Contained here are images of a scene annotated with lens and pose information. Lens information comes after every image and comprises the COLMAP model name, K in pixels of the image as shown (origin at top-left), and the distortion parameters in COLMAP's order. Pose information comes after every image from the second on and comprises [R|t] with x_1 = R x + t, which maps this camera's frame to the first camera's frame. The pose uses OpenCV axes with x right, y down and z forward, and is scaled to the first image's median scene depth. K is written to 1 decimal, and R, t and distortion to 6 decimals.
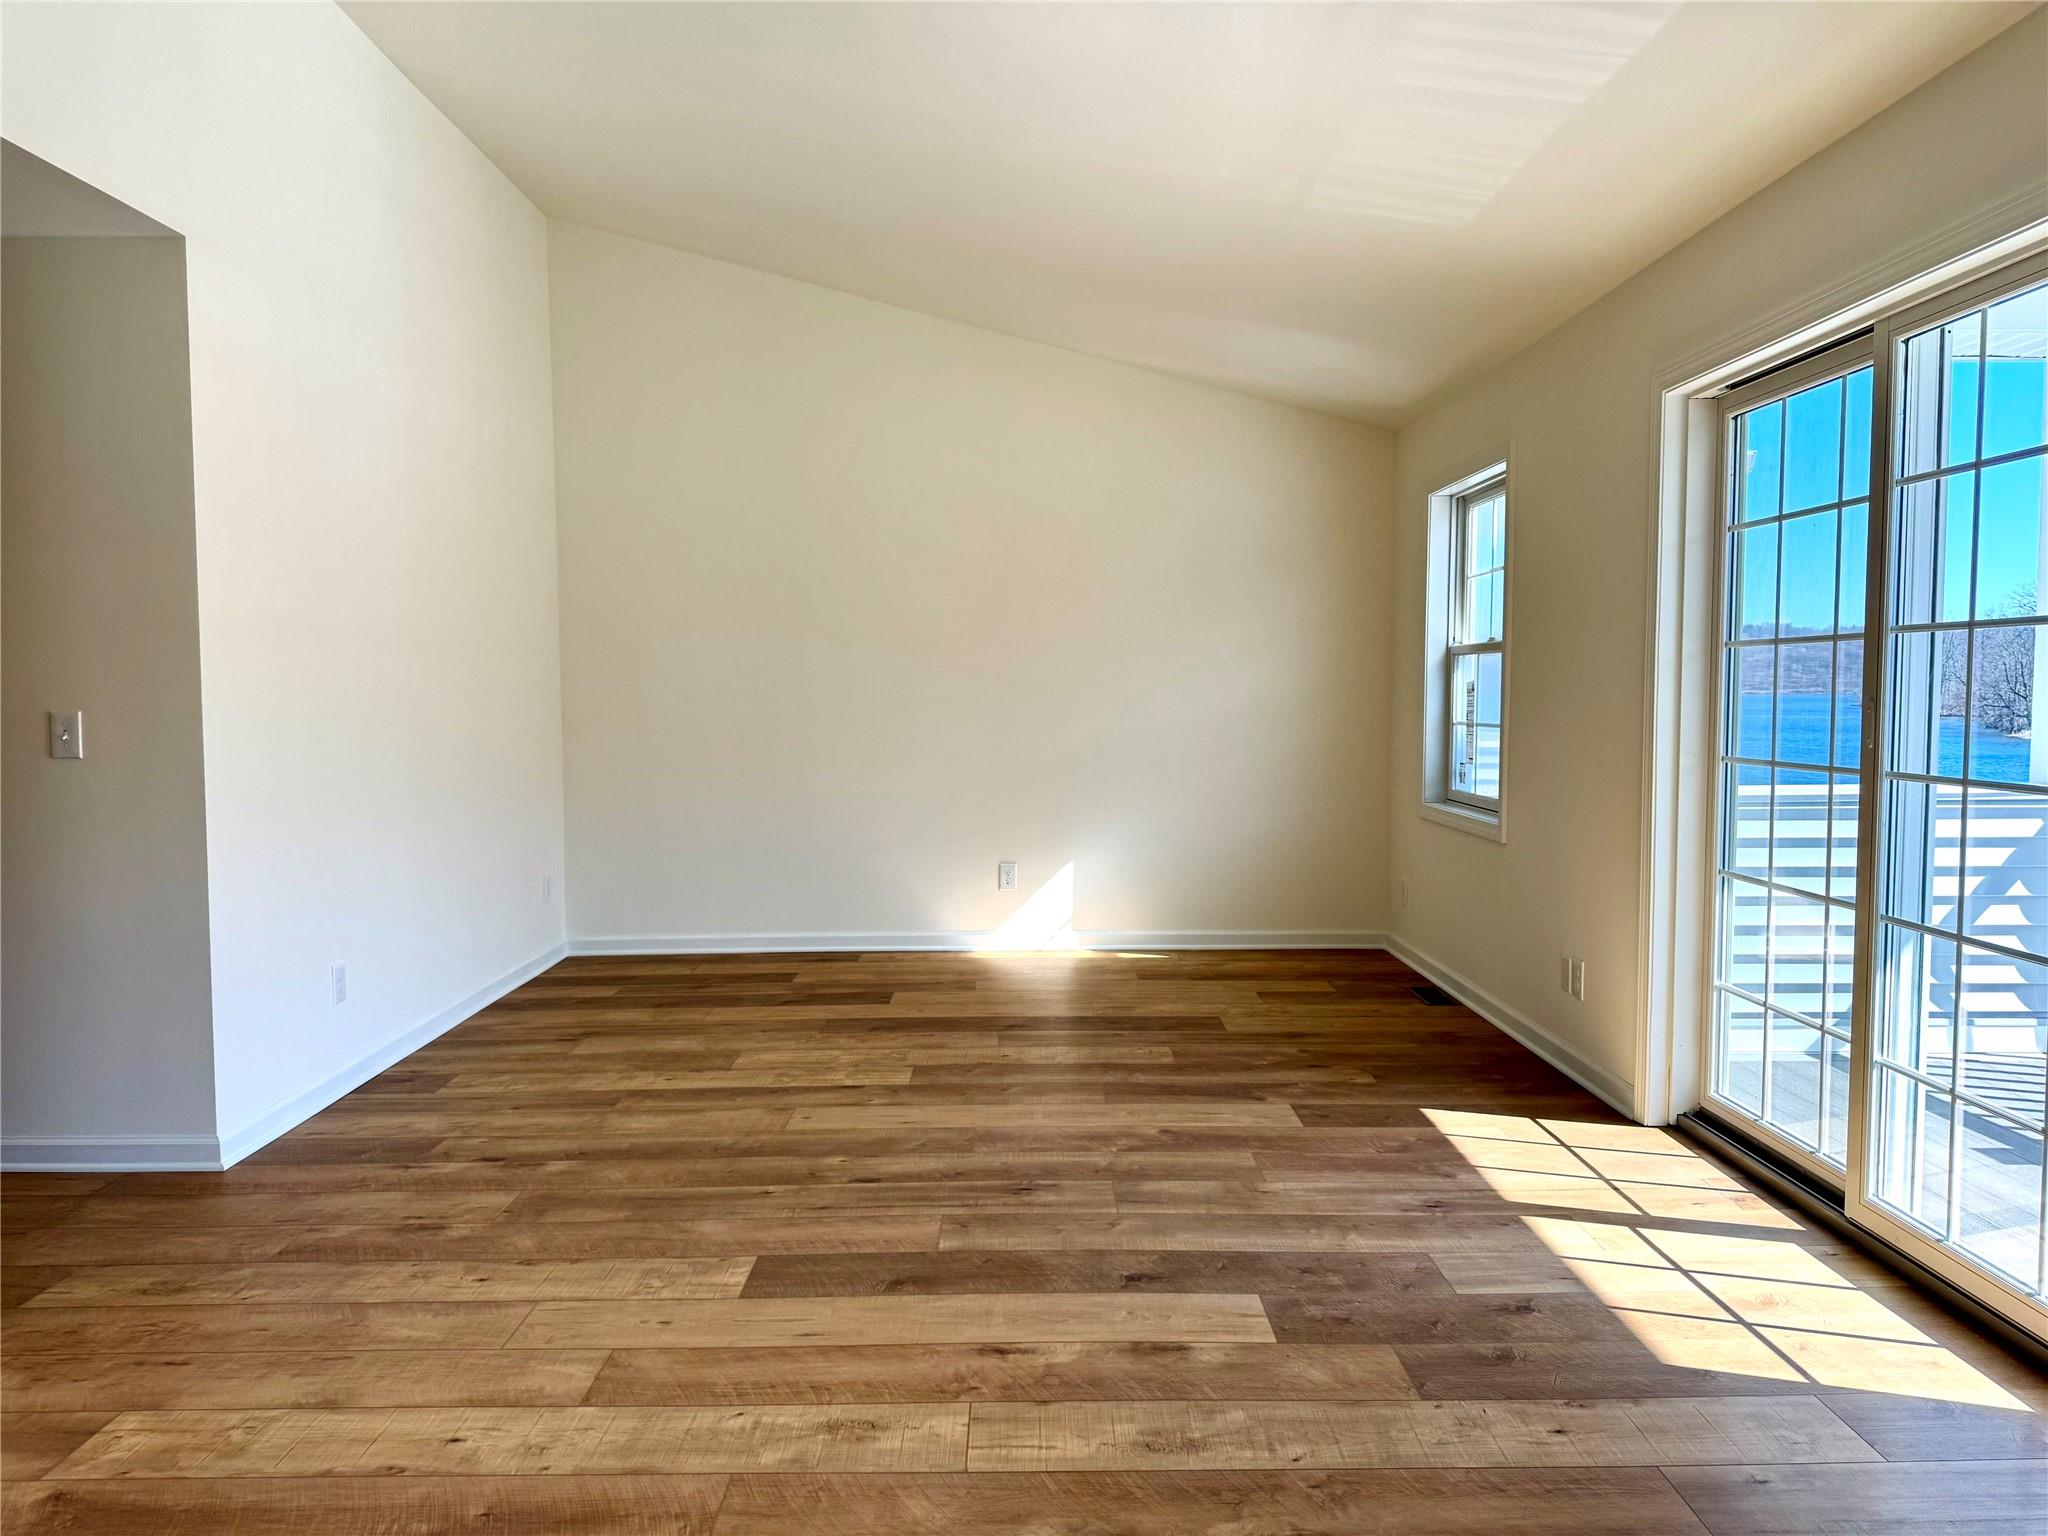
lens RADIAL K [[1444.9, 0, 998.2], [0, 1444.9, 765.1], [0, 0, 1]] dist [0.139955, -0.210046]
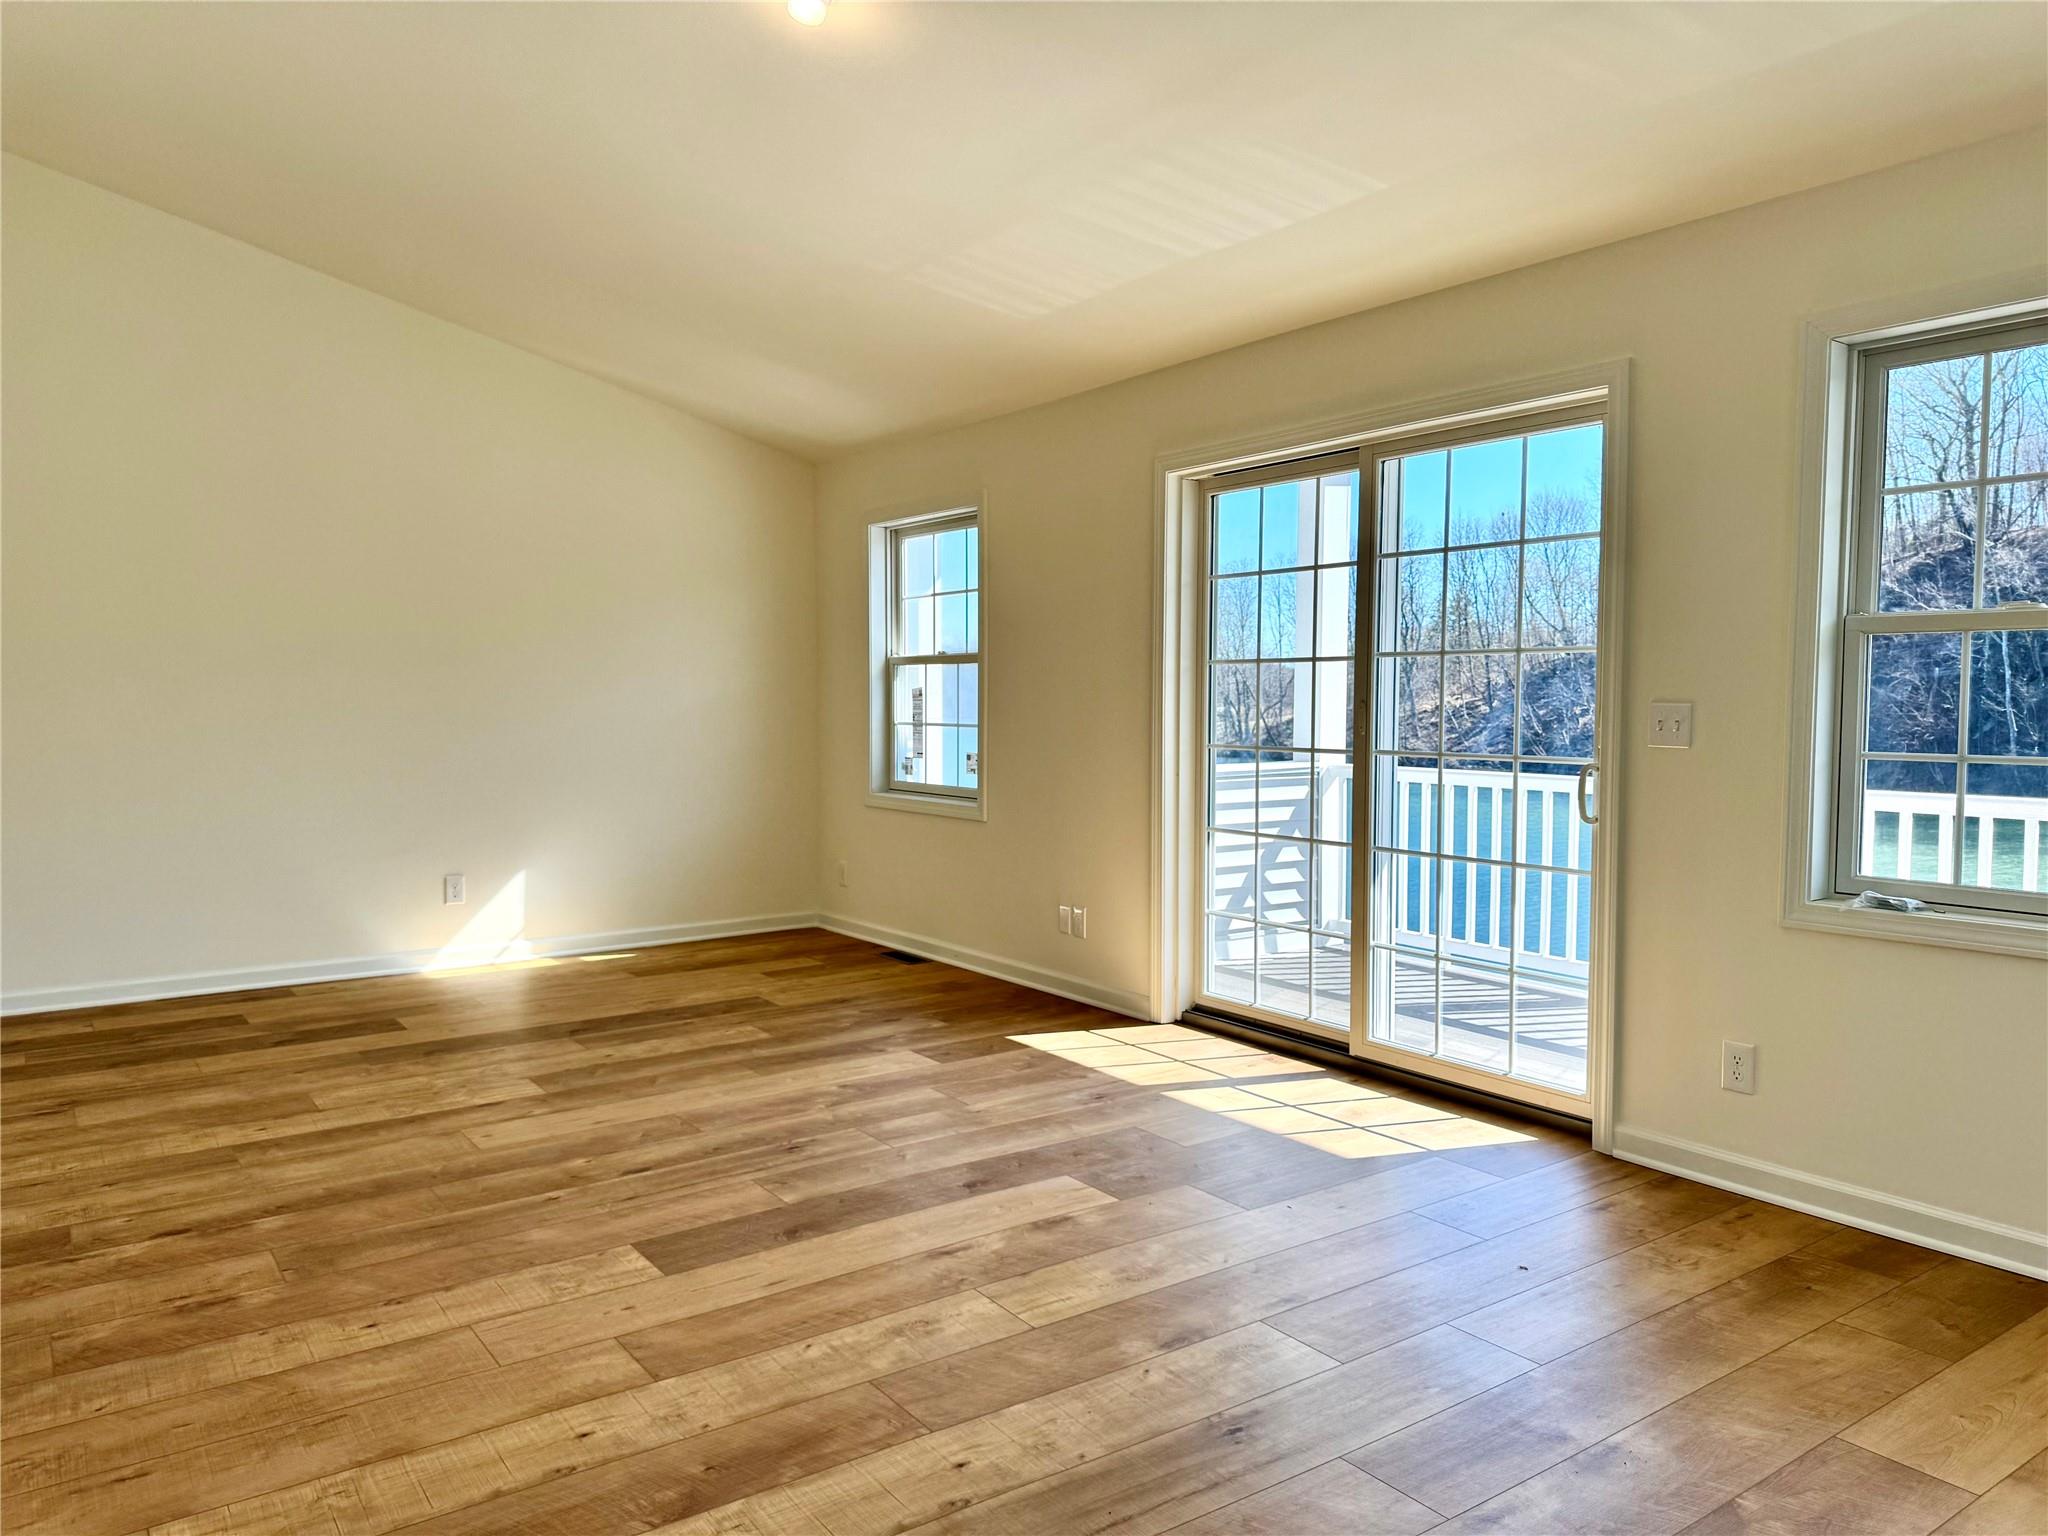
lens RADIAL K [[1451.6, 0, 1024.0], [0, 1451.6, 768.0], [0, 0, 1]] dist [0.032096, -0.040973]
pose [[0.809289, -0.025617, 0.586852, -0.460067], [0.027981, 0.999596, 0.005047, 0.005617], [-0.586744, 0.012336, 0.809678, 0.013224]]
